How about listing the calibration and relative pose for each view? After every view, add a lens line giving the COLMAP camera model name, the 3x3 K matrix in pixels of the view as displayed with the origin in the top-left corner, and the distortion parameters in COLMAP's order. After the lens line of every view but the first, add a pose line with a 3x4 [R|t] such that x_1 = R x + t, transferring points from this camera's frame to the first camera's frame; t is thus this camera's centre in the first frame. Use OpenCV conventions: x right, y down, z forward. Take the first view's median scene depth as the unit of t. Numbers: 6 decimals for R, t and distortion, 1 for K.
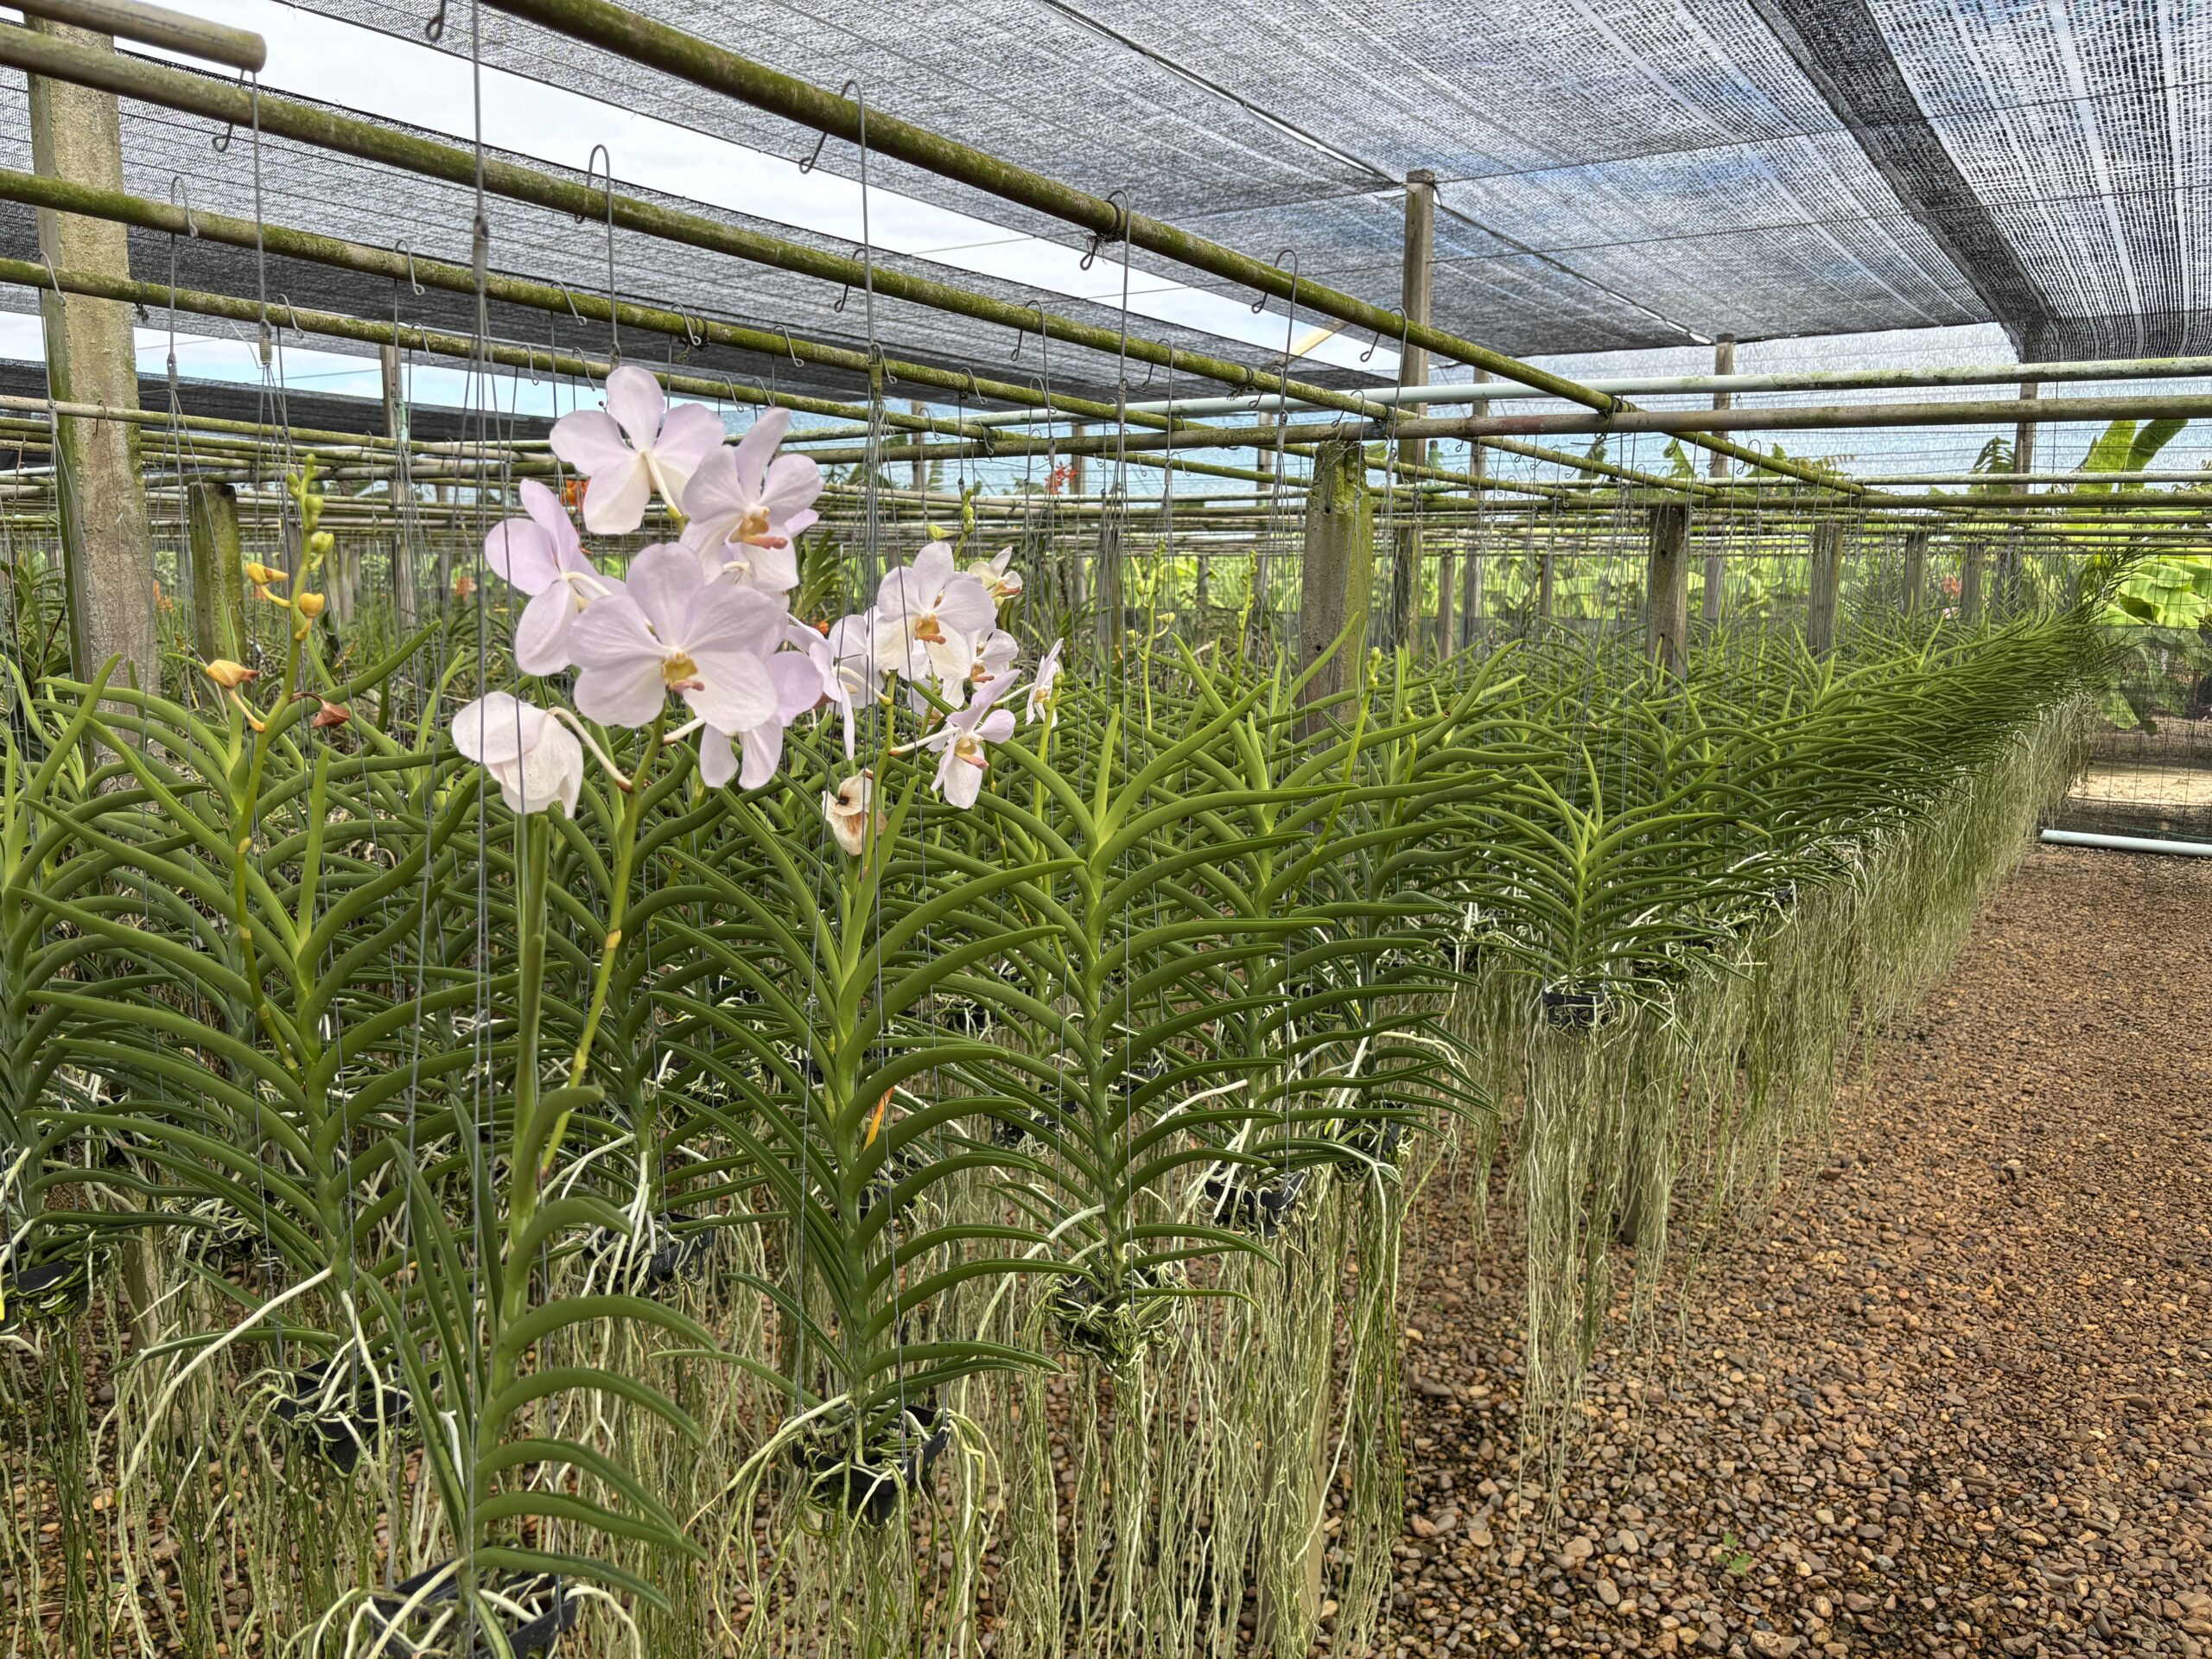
lens RADIAL K [[1679.0, 0, 1106.0], [0, 1679.0, 829.3], [0, 0, 1]] dist [0.013853, -0.009338]
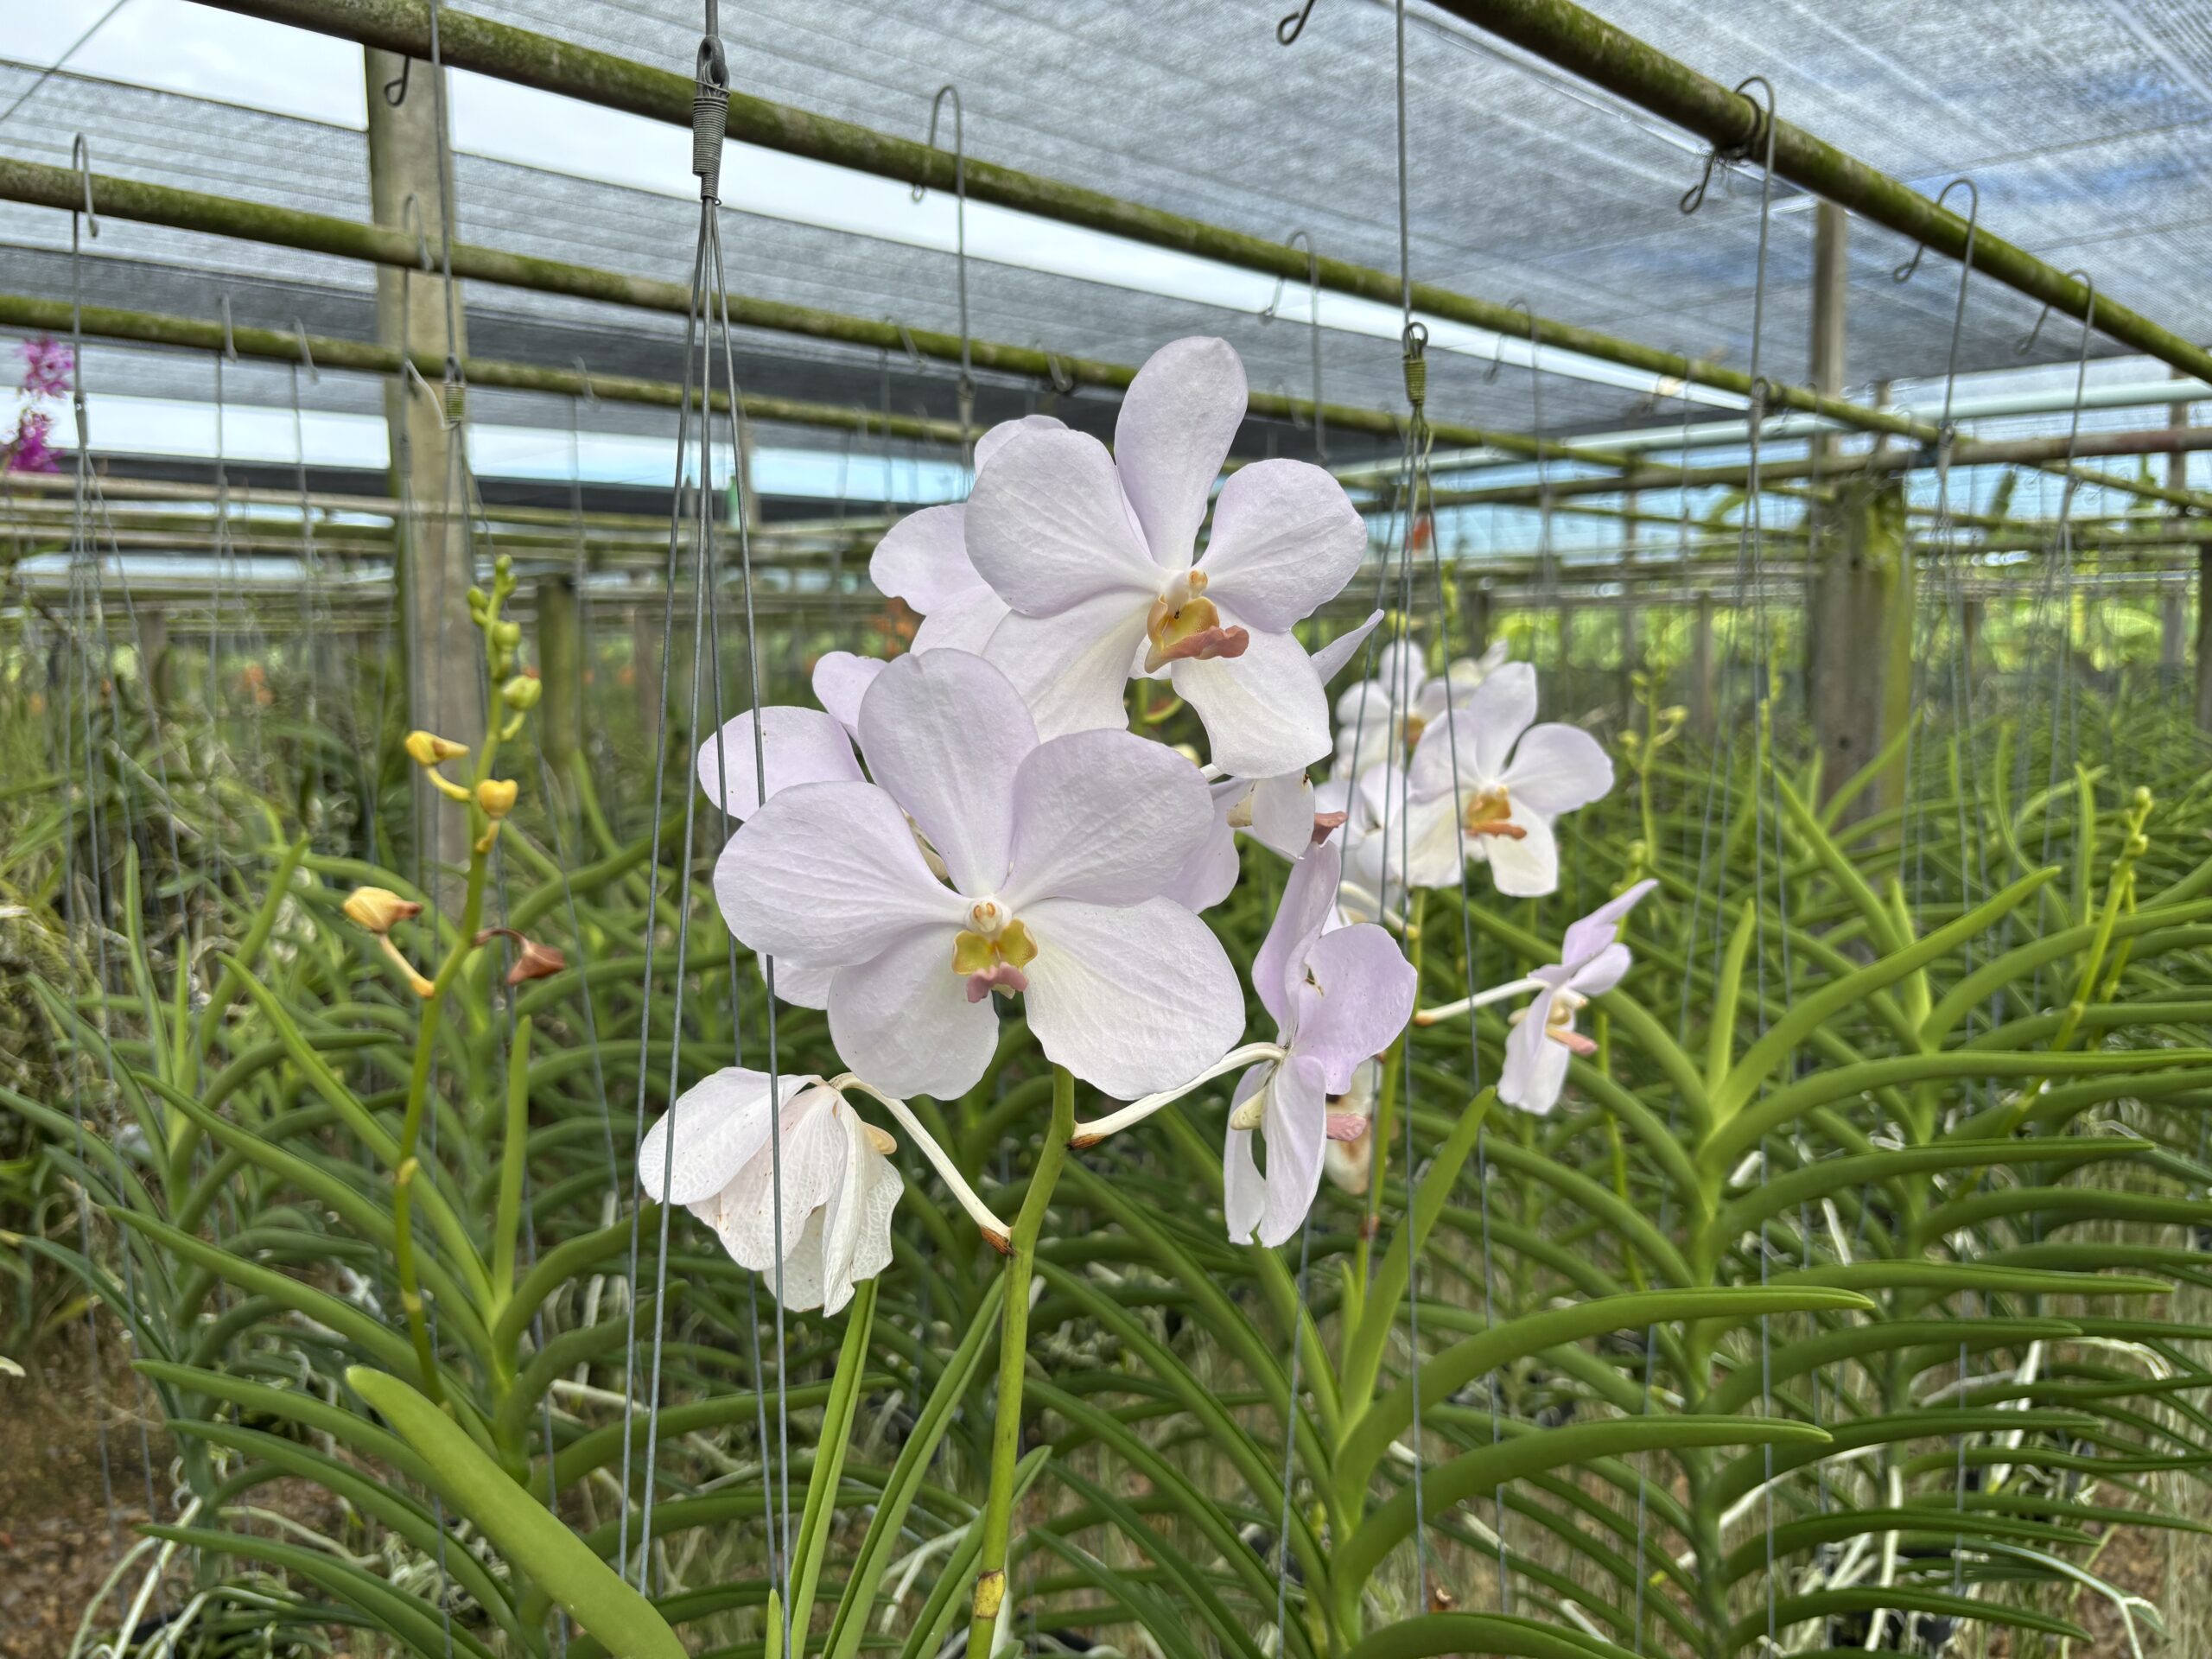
lens RADIAL K [[1679.0, 0, 1105.5], [0, 1679.0, 831.2], [0, 0, 1]] dist [0.013853, -0.009338]
pose [[0.981482, -0.008975, -0.191342, -0.071936], [0.002269, 0.999376, -0.035239, -0.053195], [0.191539, 0.034152, 0.980891, 0.234597]]
